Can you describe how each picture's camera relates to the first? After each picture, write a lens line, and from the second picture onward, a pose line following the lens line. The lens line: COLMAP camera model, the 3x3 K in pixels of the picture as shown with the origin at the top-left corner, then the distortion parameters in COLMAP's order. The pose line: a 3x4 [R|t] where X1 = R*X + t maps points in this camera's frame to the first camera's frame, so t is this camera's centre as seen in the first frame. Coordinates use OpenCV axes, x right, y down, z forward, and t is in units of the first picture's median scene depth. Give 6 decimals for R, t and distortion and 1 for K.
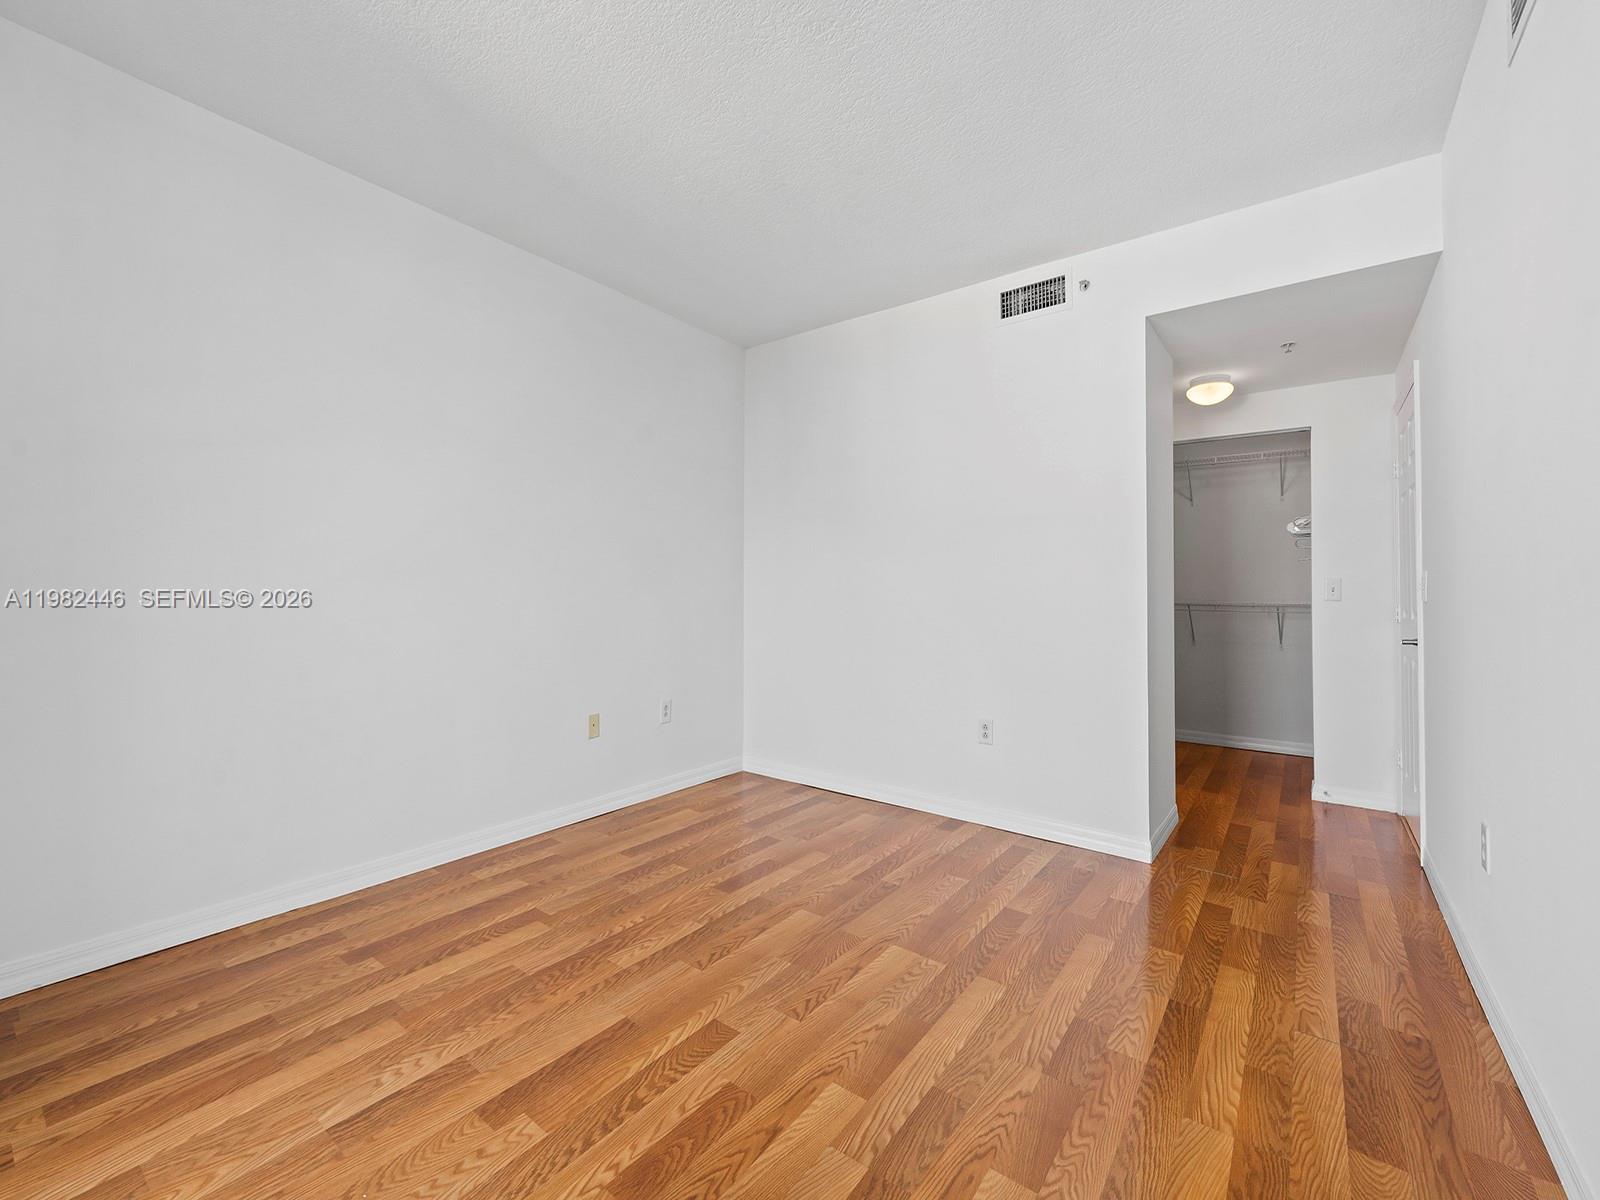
lens RADIAL K [[657.2, 0, 797.2], [0, 657.2, 602.2], [0, 0, 1]] dist [0.000354, -0.000147]
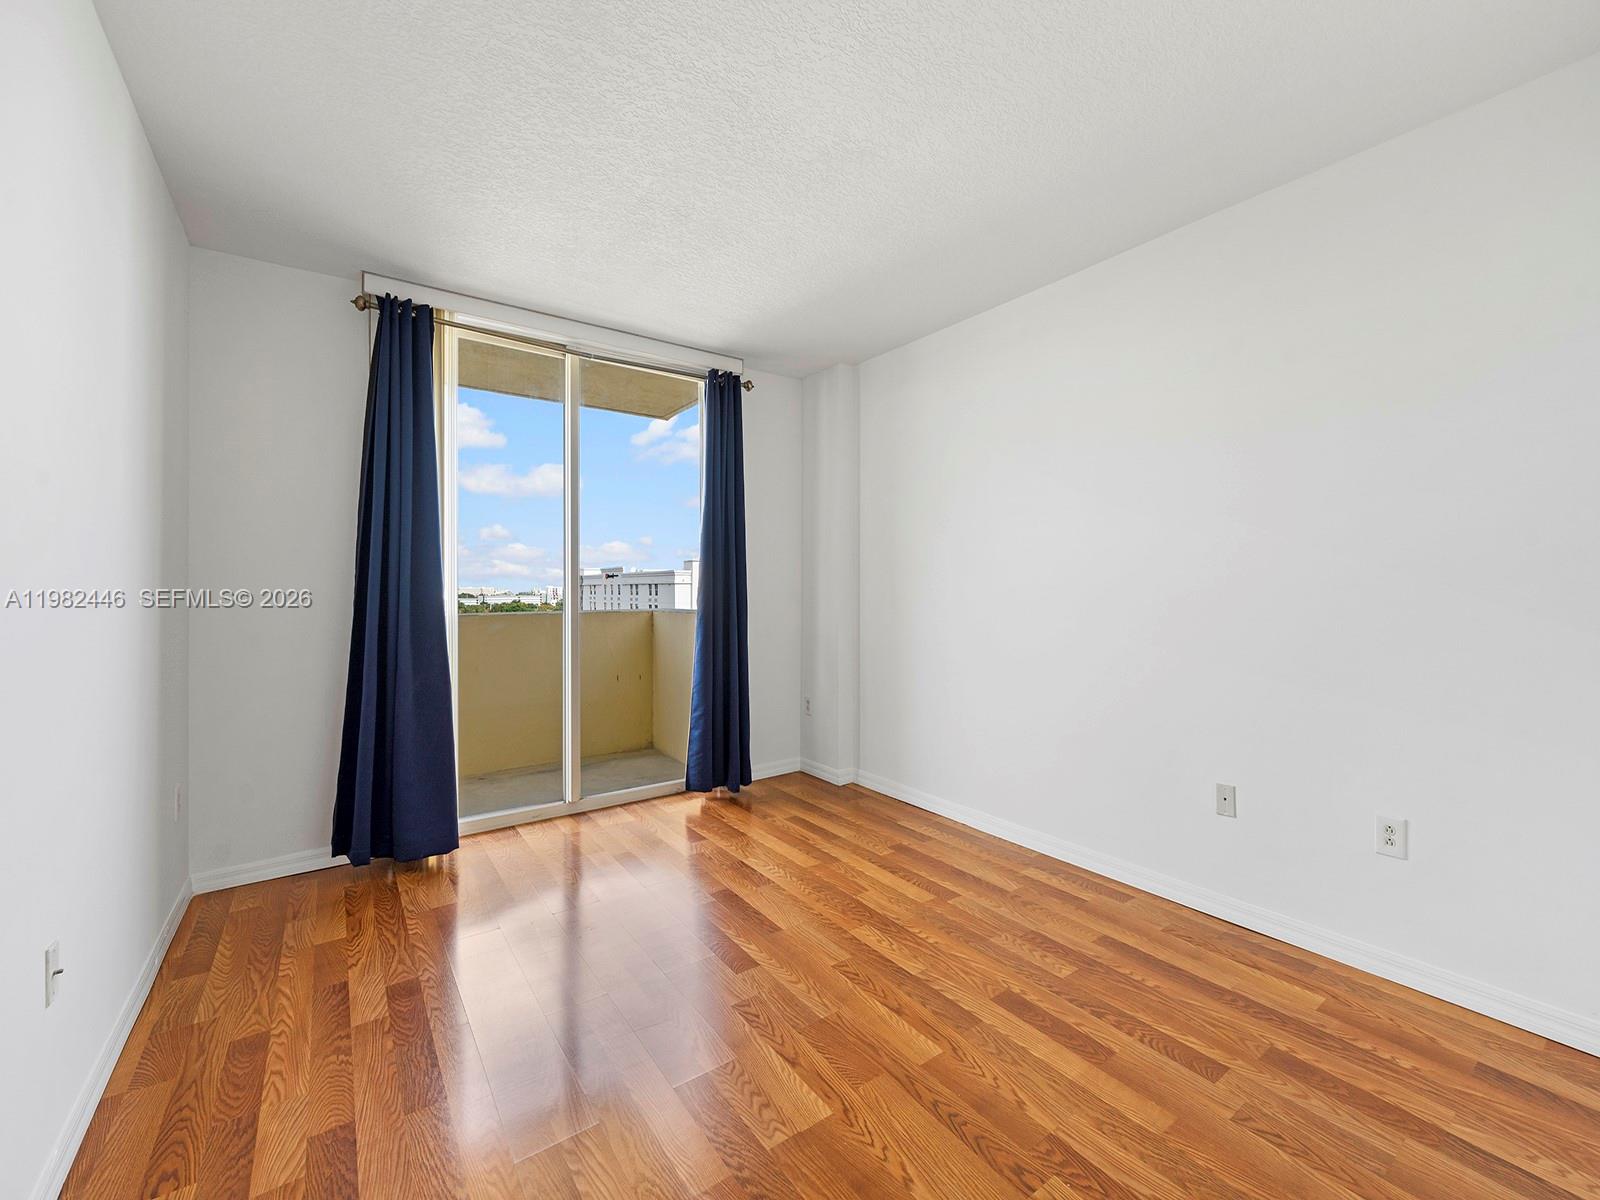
lens RADIAL K [[657.2, 0, 797.2], [0, 657.2, 602.2], [0, 0, 1]] dist [0.000354, -0.000147]
pose [[-0.291818, 0.011367, -0.956406, 0.852866], [-0.013333, 0.999784, 0.015951, -0.066703], [0.956381, 0.017407, -0.291603, 1.155070]]
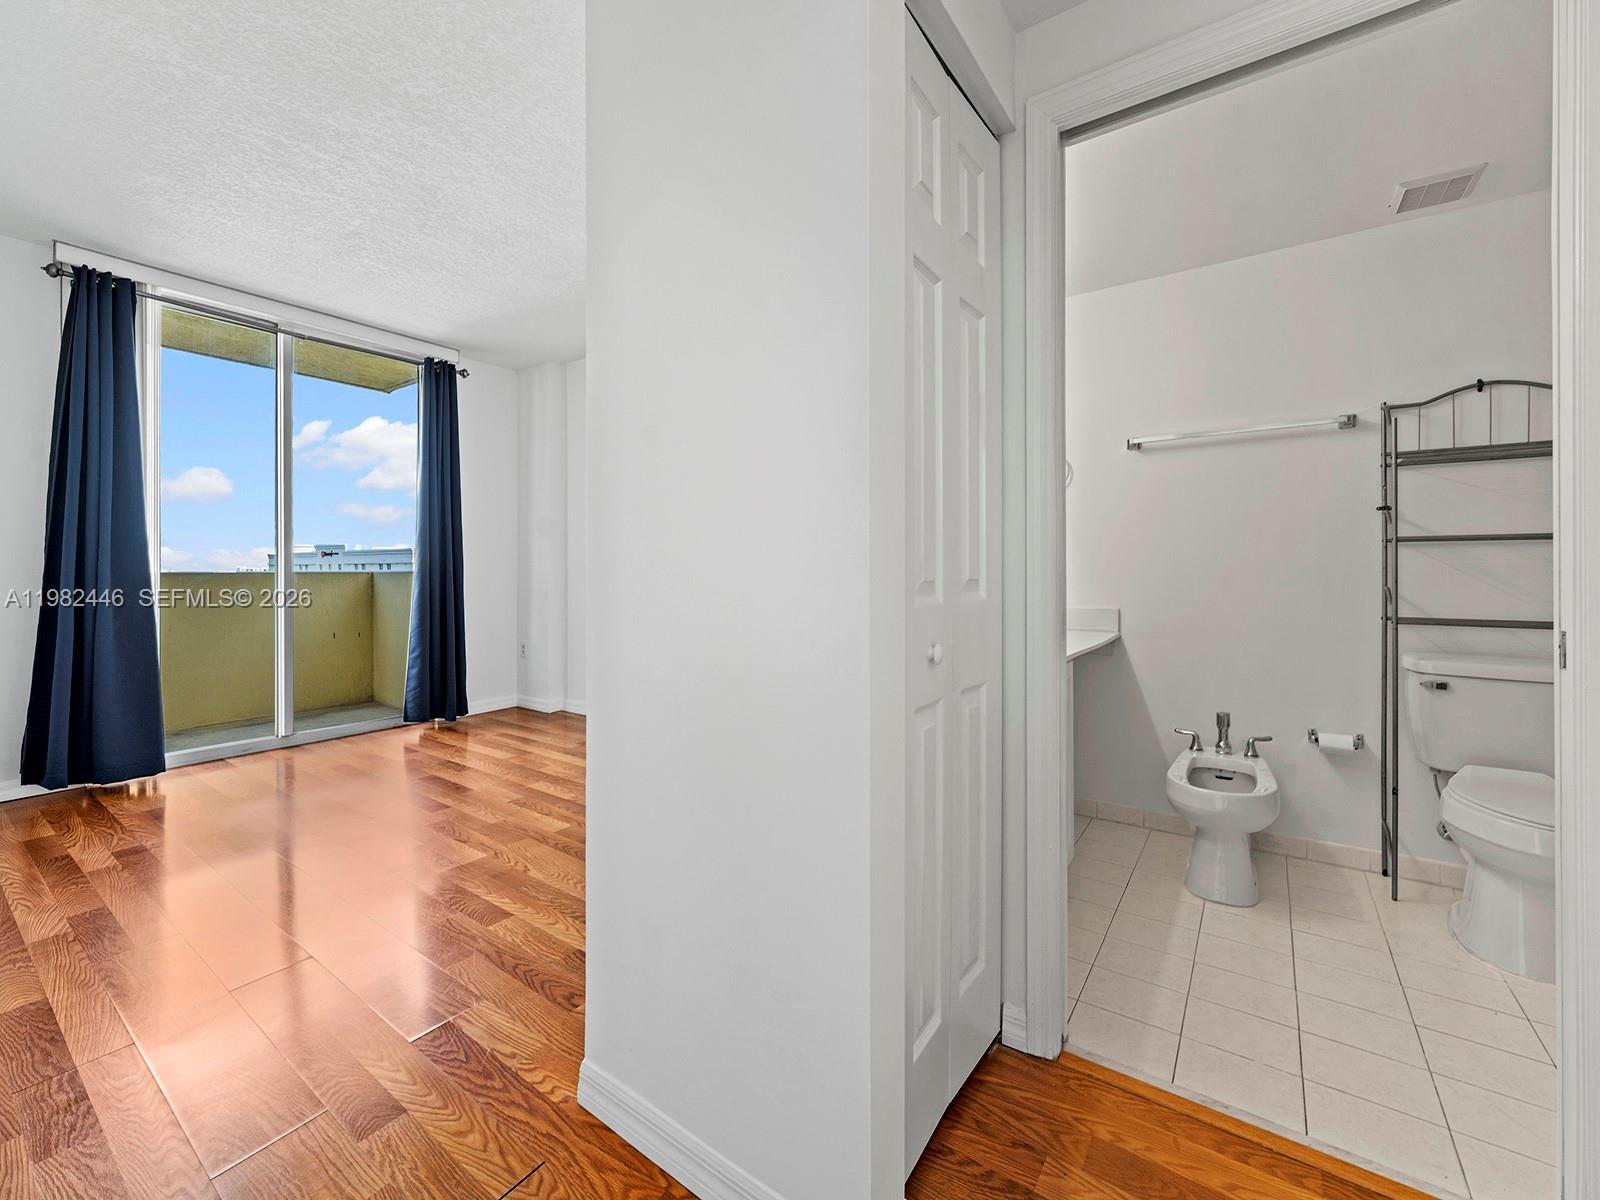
lens RADIAL K [[665.2, 0, 786.2], [0, 665.2, 576.6], [0, 0, 1]] dist [-0.001974, -0.000053]
pose [[0.029923, 0.000821, -0.999552, 1.344982], [-0.009159, 0.999958, 0.000547, 0.013244], [0.999510, 0.009139, 0.029929, 1.482662]]
